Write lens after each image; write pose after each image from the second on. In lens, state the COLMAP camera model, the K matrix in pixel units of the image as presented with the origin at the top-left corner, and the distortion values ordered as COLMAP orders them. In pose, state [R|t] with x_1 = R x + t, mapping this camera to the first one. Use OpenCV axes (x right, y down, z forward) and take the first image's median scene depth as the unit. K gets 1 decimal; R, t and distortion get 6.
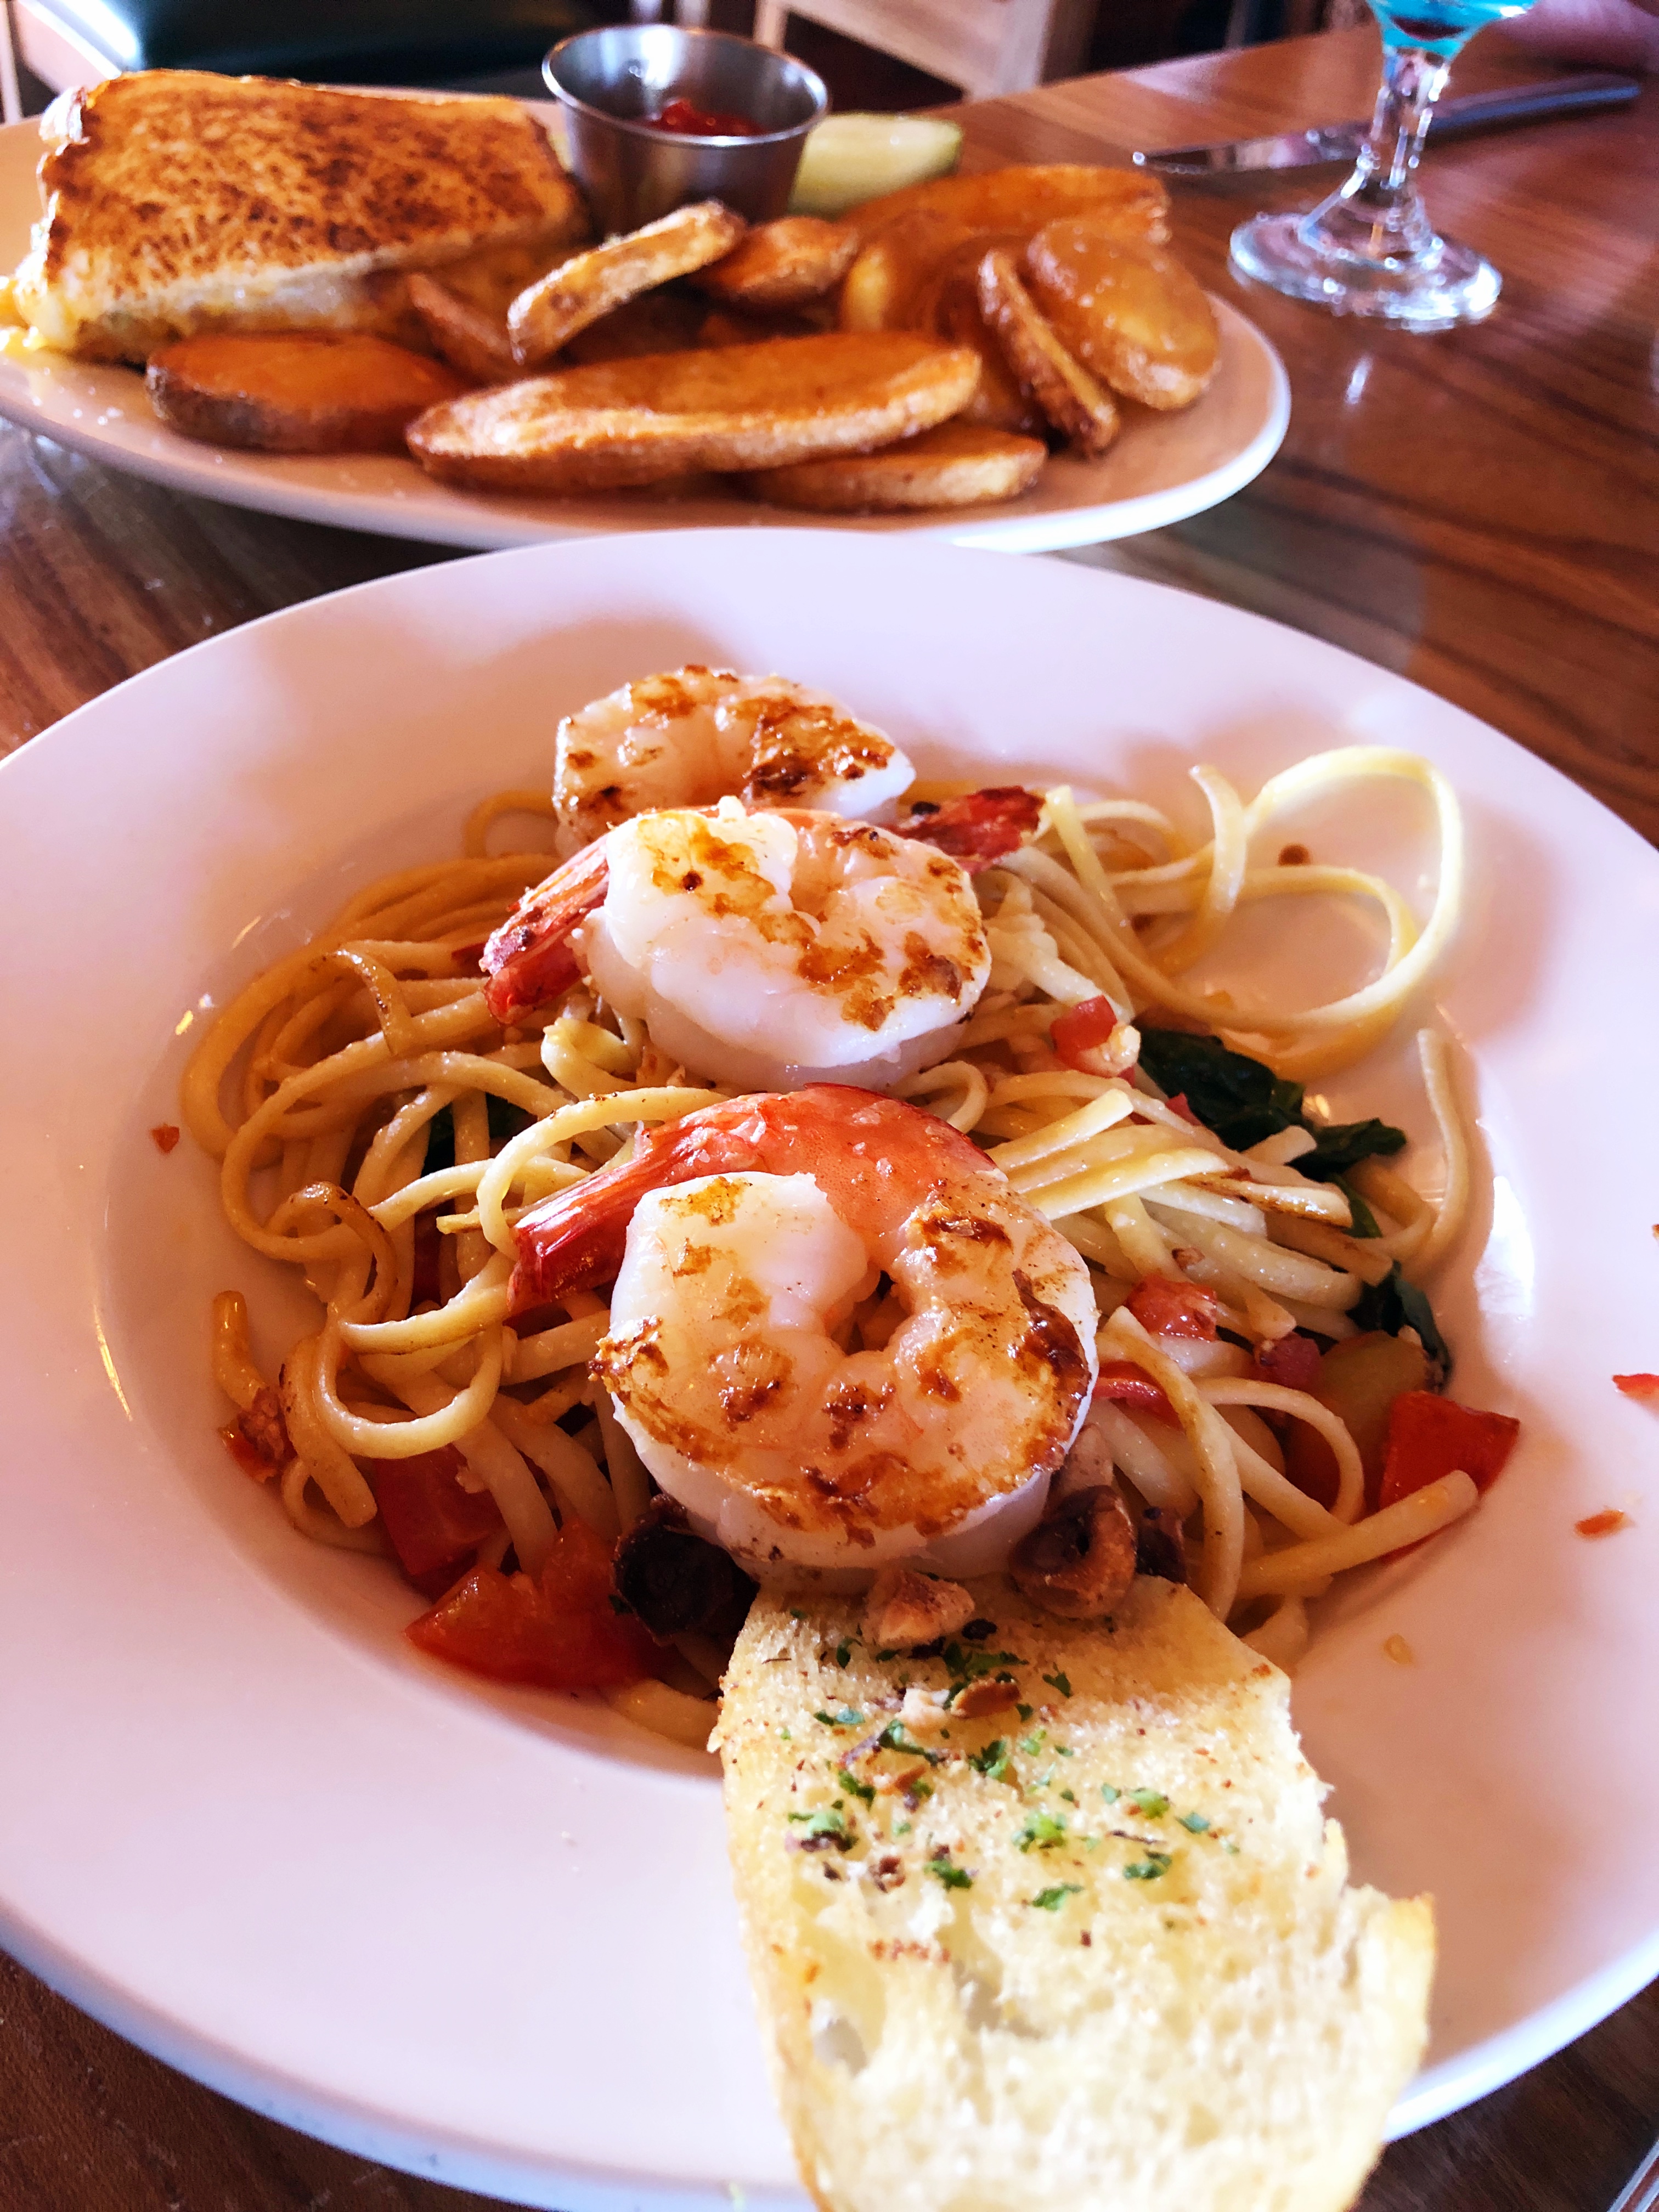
lens RADIAL K [[1798.5, 0, 833.5], [0, 1798.5, 1104.8], [0, 0, 1]] dist [-0.000457, -0.019420]
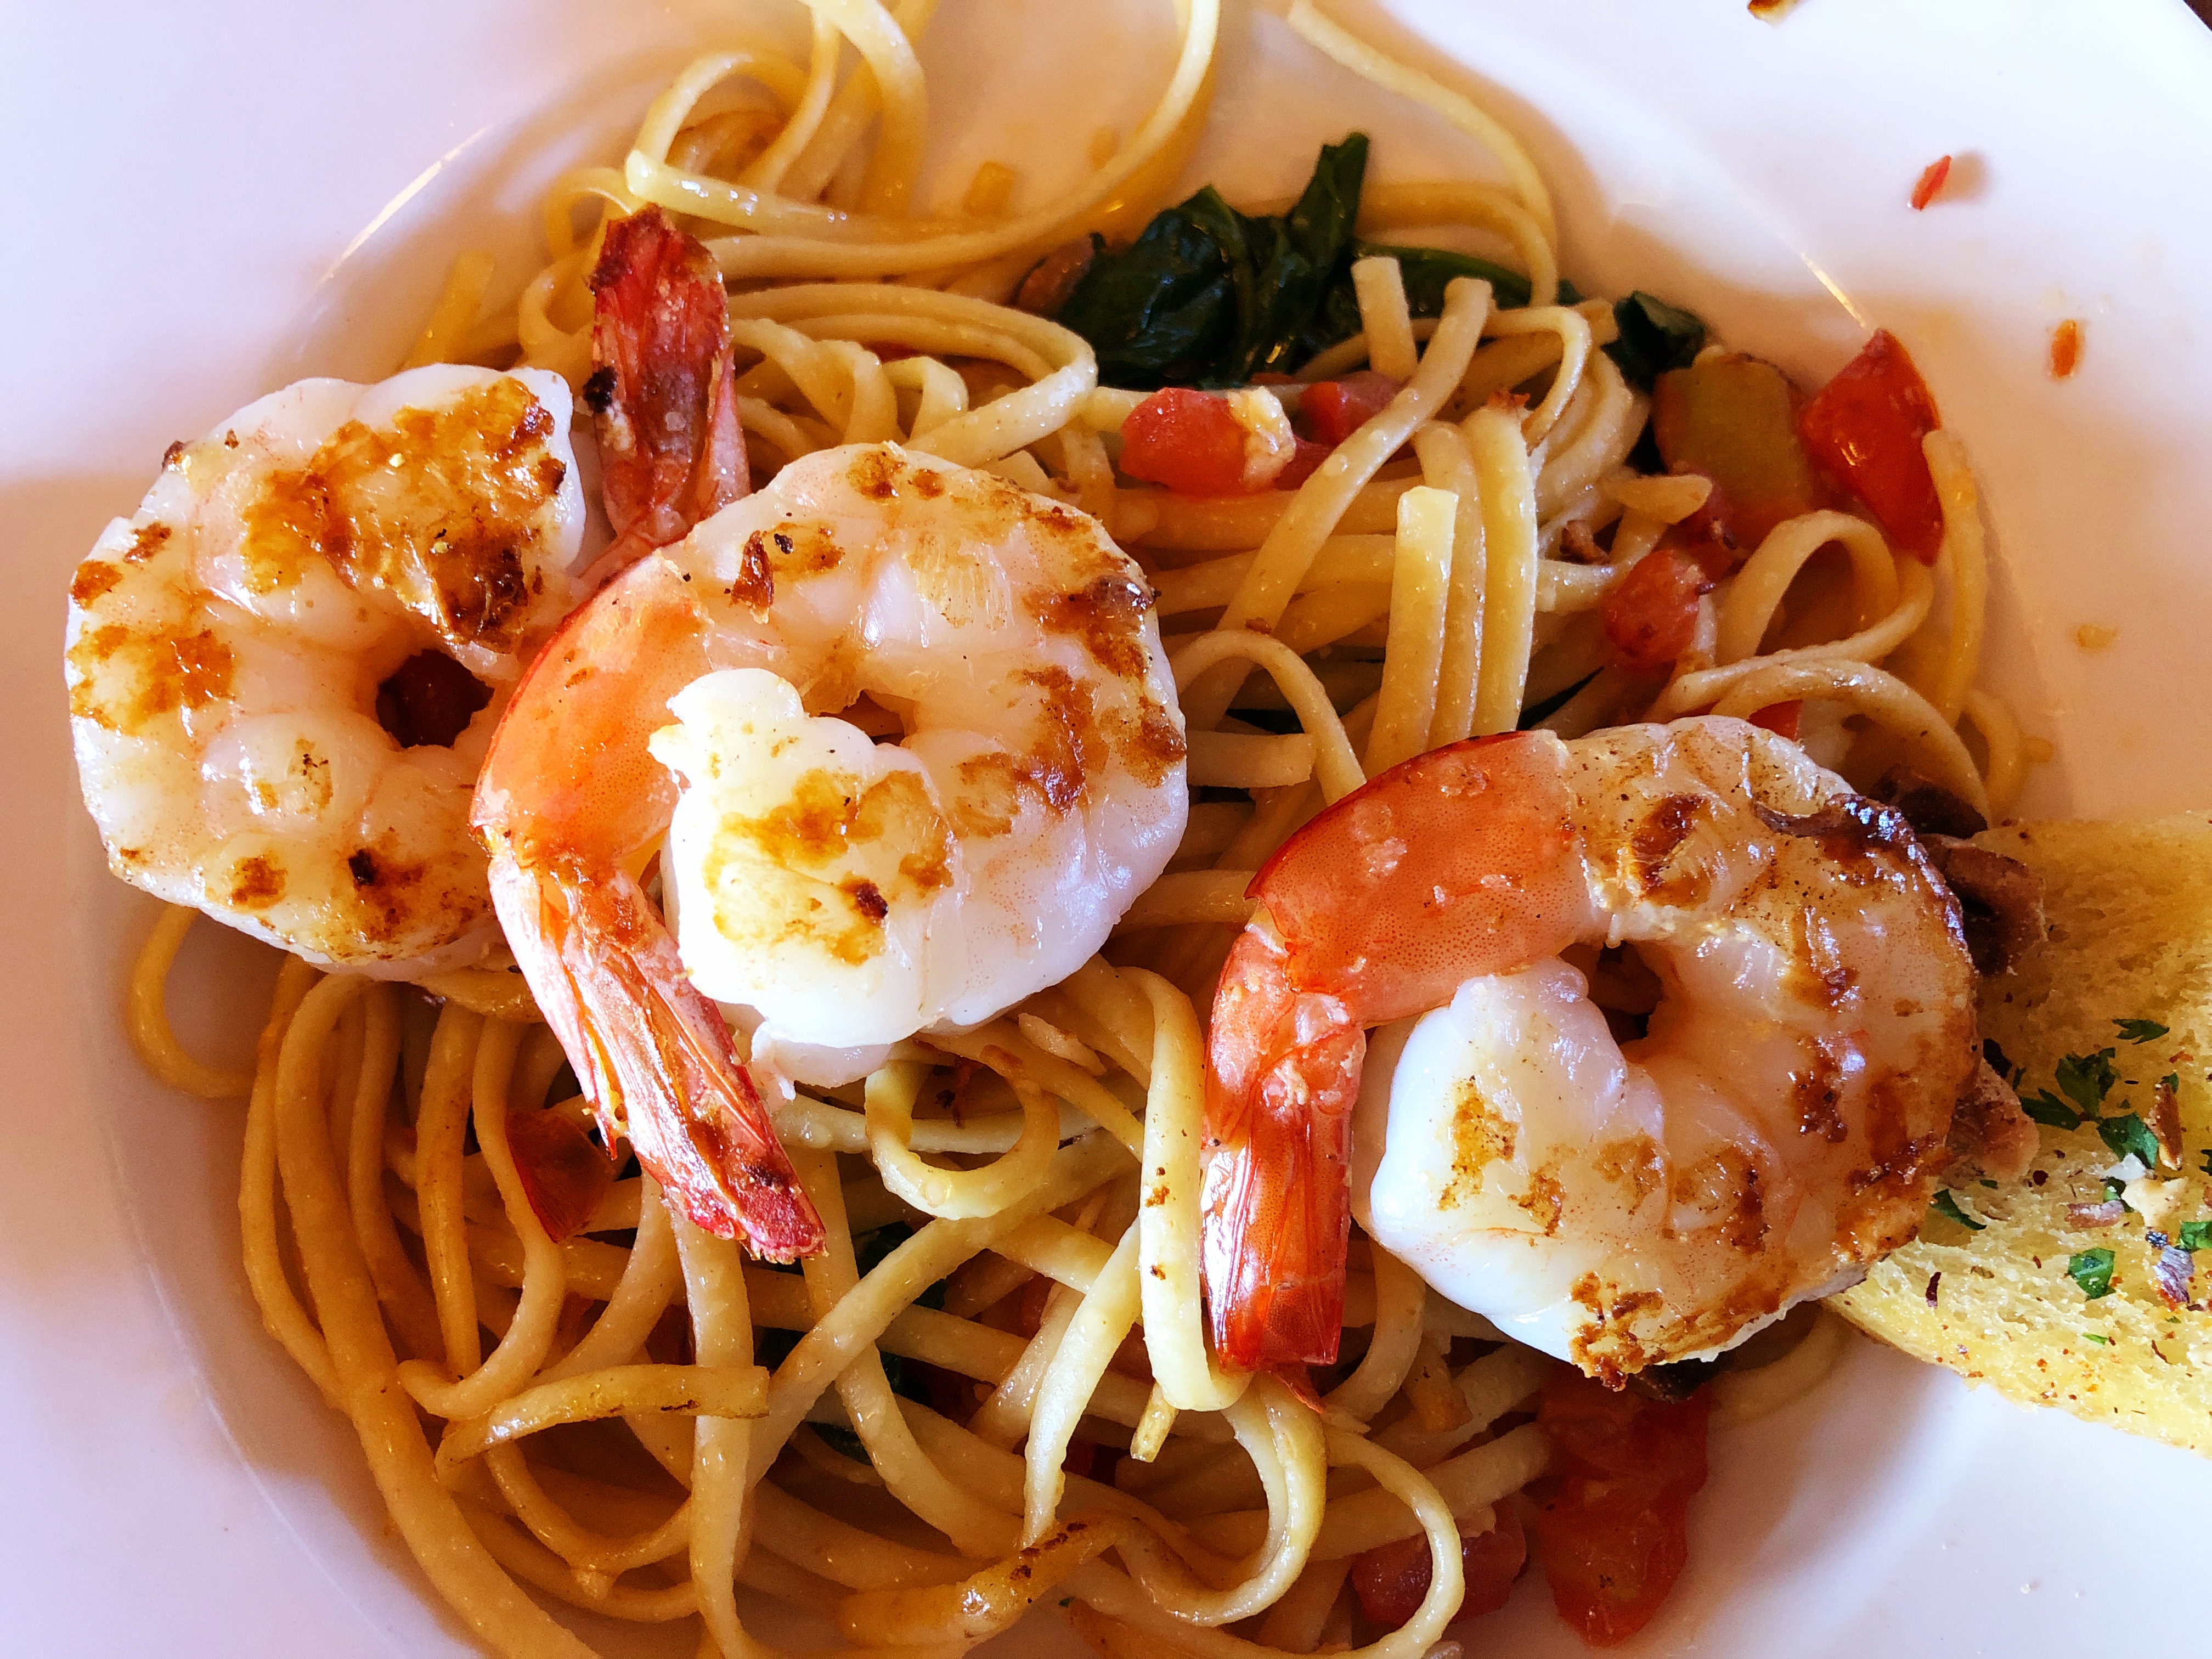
lens RADIAL K [[1798.5, 0, 1103.3], [0, 1798.5, 835.5], [0, 0, 1]] dist [-0.000457, -0.019420]
pose [[0.442469, -0.883781, 0.152161, -0.115318], [0.619280, 0.423841, 0.660947, -0.473727], [-0.648625, -0.198218, 0.734844, 0.524004]]
